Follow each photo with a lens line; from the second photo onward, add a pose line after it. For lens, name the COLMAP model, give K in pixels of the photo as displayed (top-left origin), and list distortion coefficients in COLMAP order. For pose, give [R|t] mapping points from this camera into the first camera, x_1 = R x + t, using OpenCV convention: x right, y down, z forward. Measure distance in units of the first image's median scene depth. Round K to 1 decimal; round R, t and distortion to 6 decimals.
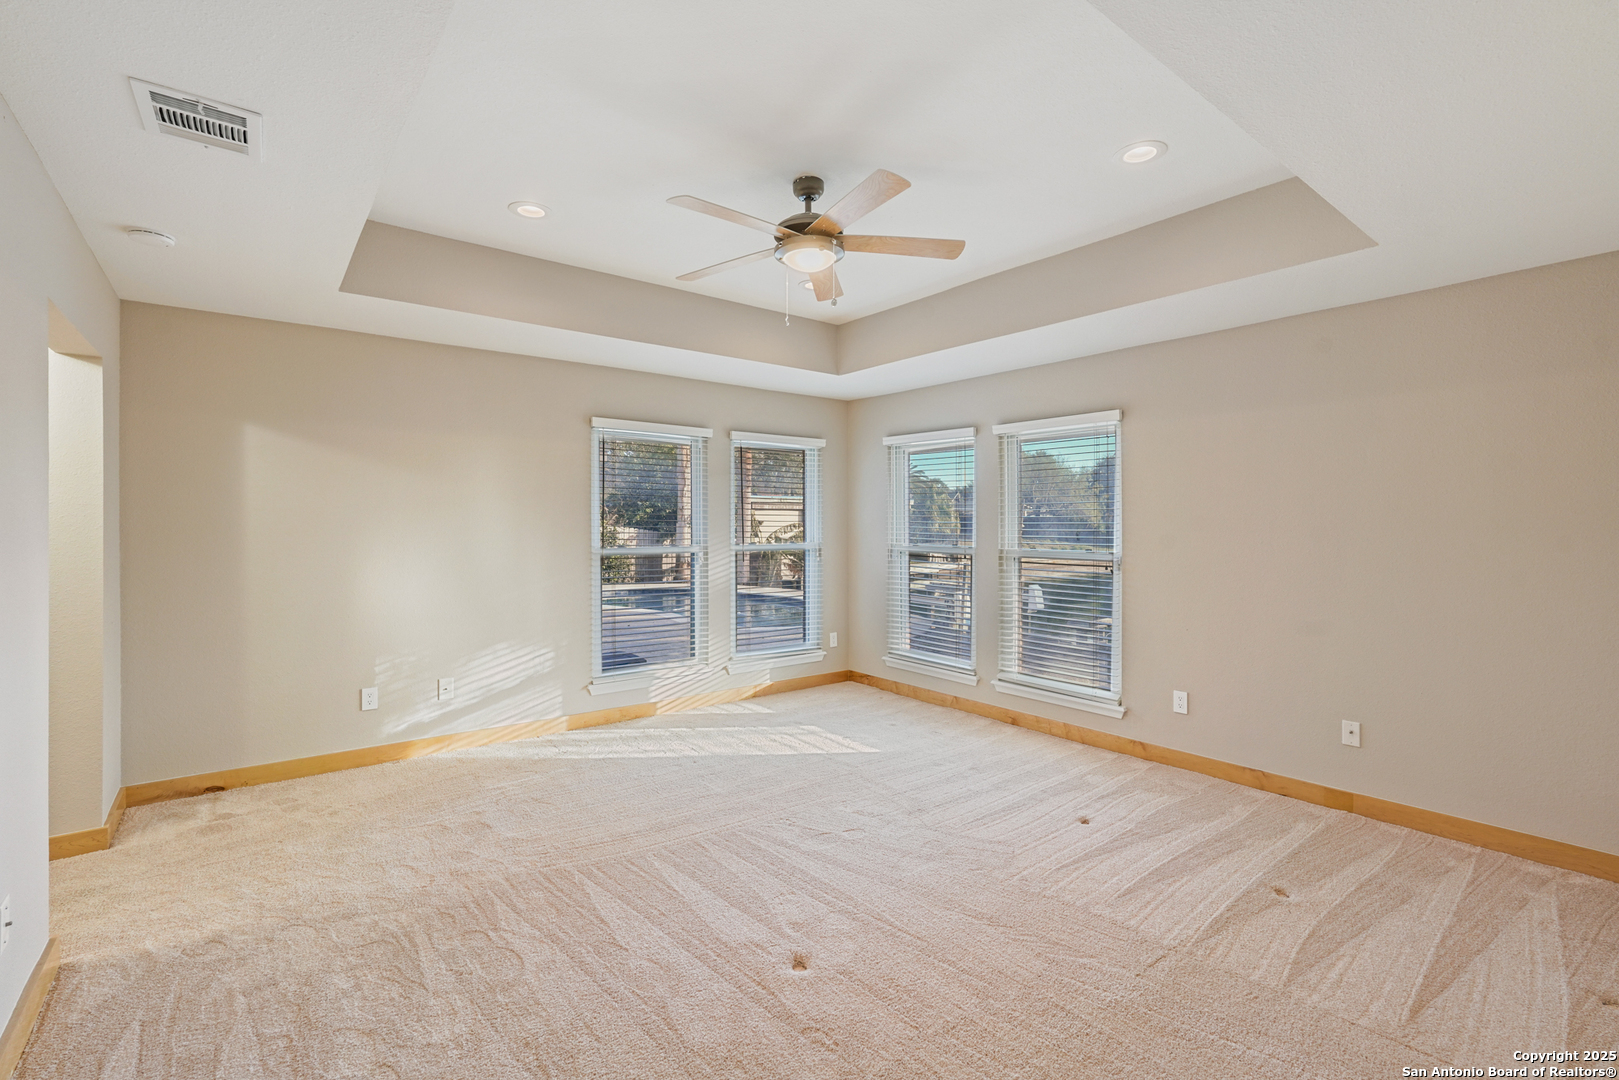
lens RADIAL K [[733.3, 0, 805.3], [0, 733.3, 531.8], [0, 0, 1]] dist [0.001948, 0.000853]
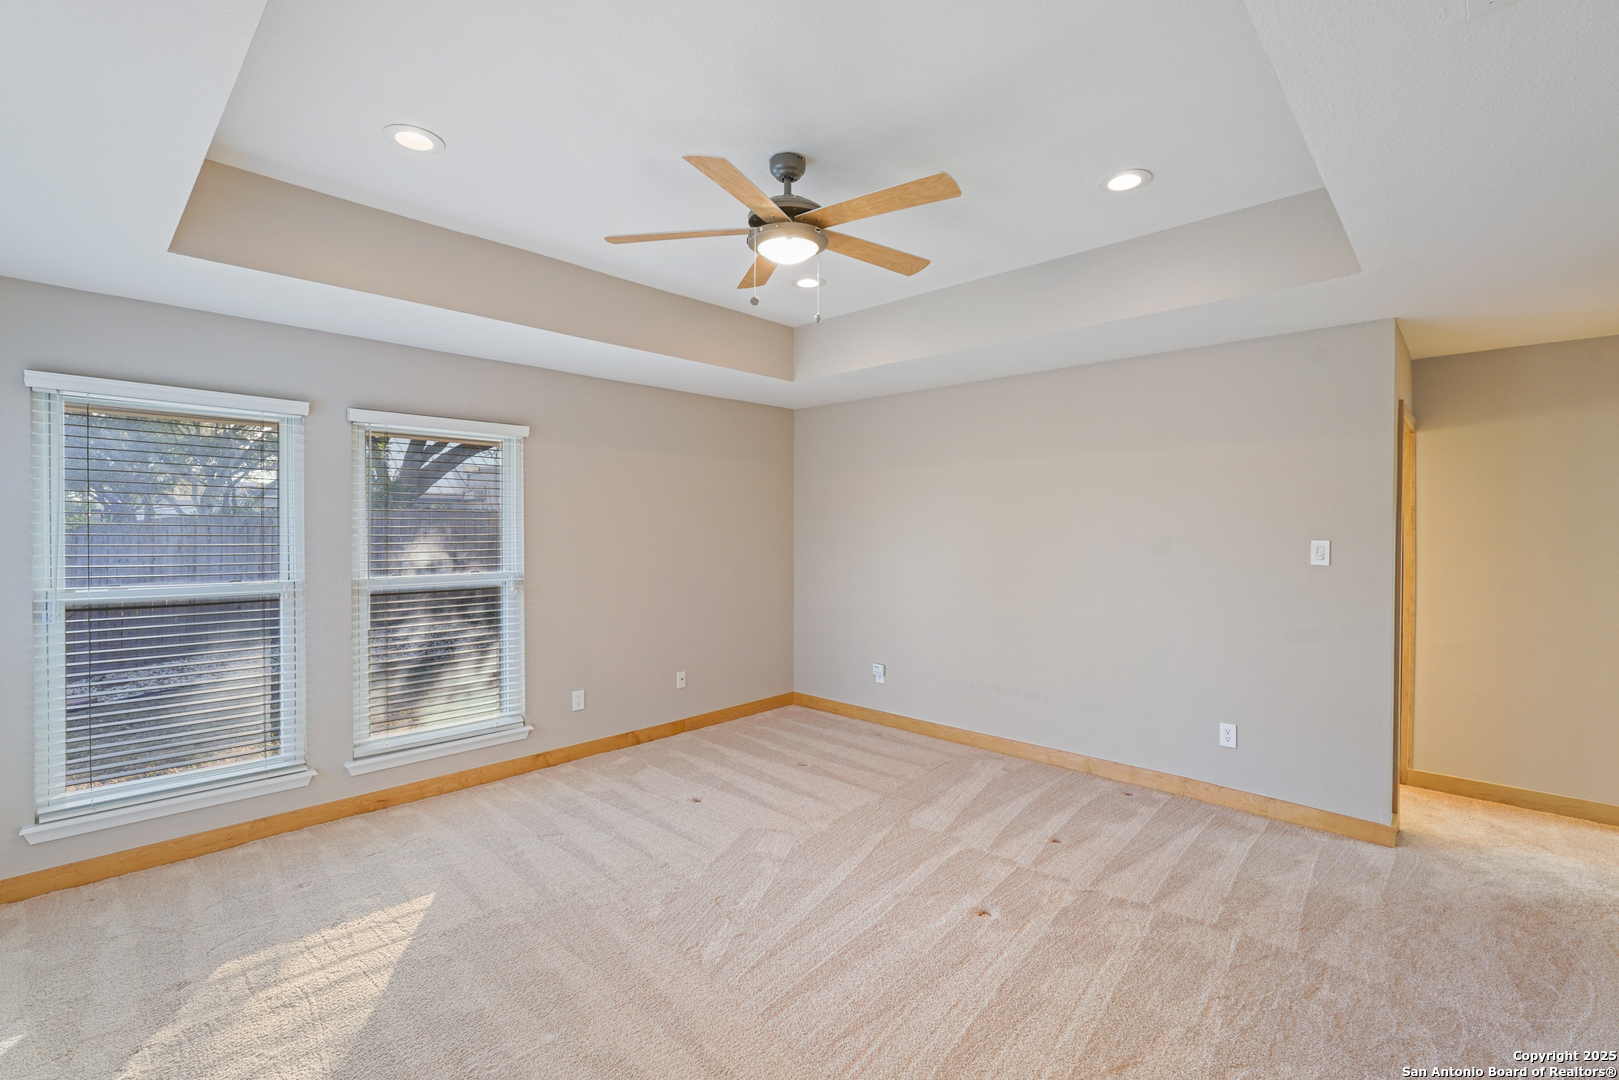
lens RADIAL K [[703.4, 0, 809.5], [0, 703.4, 540.0], [0, 0, 1]] dist [-0.001550, 0.000354]
pose [[-0.143304, -0.010404, 0.989624, -0.703252], [0.017442, 0.999763, 0.013036, -0.023823], [-0.989525, 0.019129, -0.143089, 0.937464]]
